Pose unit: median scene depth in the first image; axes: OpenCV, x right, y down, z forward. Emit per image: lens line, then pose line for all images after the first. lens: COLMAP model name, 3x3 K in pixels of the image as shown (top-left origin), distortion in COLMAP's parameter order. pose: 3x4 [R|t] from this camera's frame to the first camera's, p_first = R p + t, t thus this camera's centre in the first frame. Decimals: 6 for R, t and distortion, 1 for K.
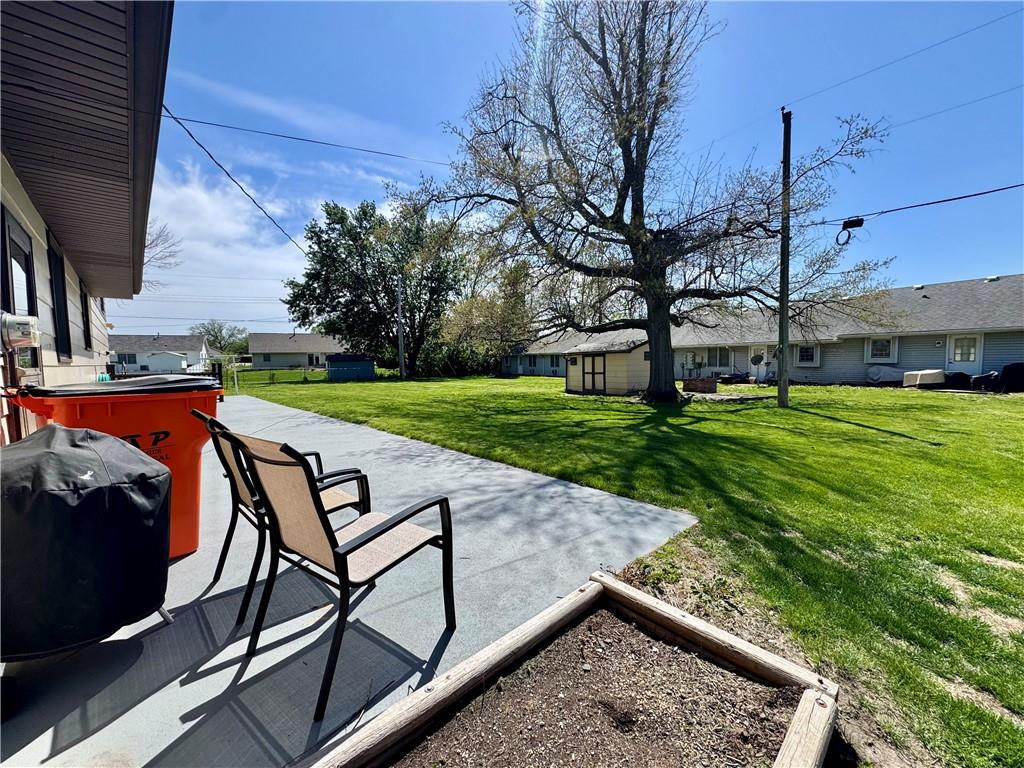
lens RADIAL K [[408.0, 0, 512.1], [0, 408.0, 383.3], [0, 0, 1]] dist [0.002317, 0.000221]
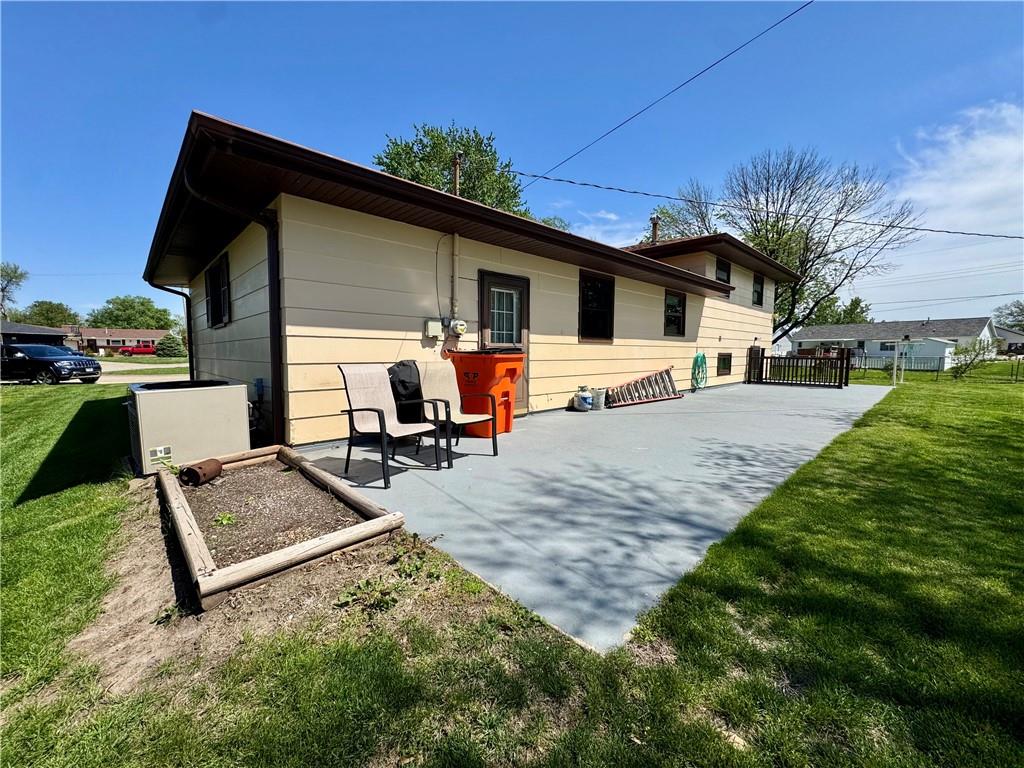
lens RADIAL K [[408.0, 0, 511.9], [0, 408.0, 383.6], [0, 0, 1]] dist [0.002317, 0.000221]
pose [[0.013626, 0.098659, -0.995028, 0.795261], [-0.066724, 0.992992, 0.097544, -0.027480], [0.997678, 0.065063, 0.020113, 0.750213]]
